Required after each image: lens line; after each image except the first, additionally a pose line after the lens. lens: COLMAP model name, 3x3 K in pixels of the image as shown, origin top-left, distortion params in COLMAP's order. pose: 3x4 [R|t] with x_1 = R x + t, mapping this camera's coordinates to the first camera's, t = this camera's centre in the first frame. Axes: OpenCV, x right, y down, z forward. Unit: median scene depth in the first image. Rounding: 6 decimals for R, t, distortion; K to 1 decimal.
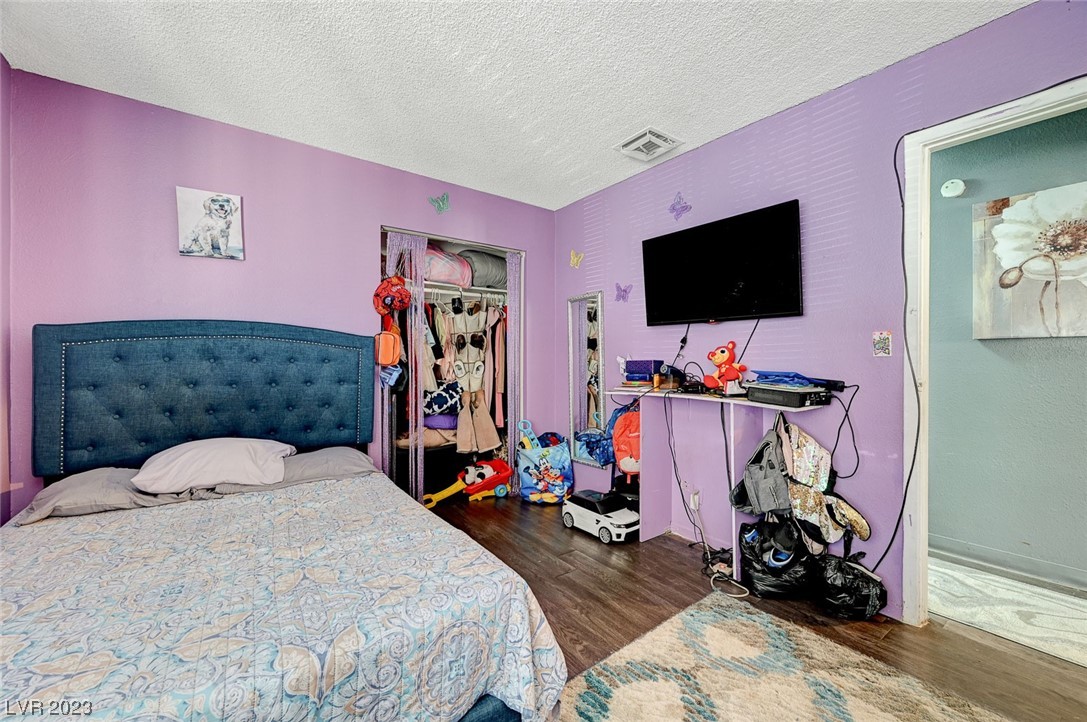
lens RADIAL K [[432.0, 0, 547.1], [0, 432.0, 364.9], [0, 0, 1]] dist [-0.001144, -0.000005]
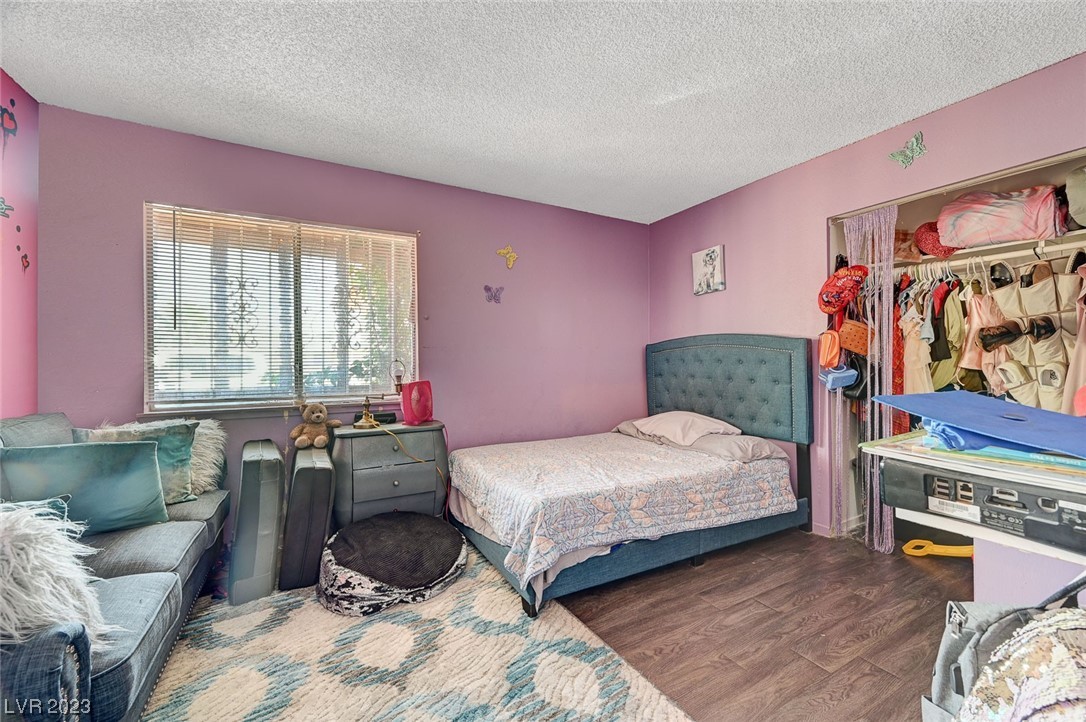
lens RADIAL K [[431.6, 0, 540.1], [0, 431.6, 361.6], [0, 0, 1]] dist [-0.001144, -0.000005]
pose [[-0.138369, 0.006670, -0.990358, 0.726471], [-0.001497, 0.999975, 0.006944, -0.019748], [0.990380, 0.002444, -0.138356, 0.587080]]
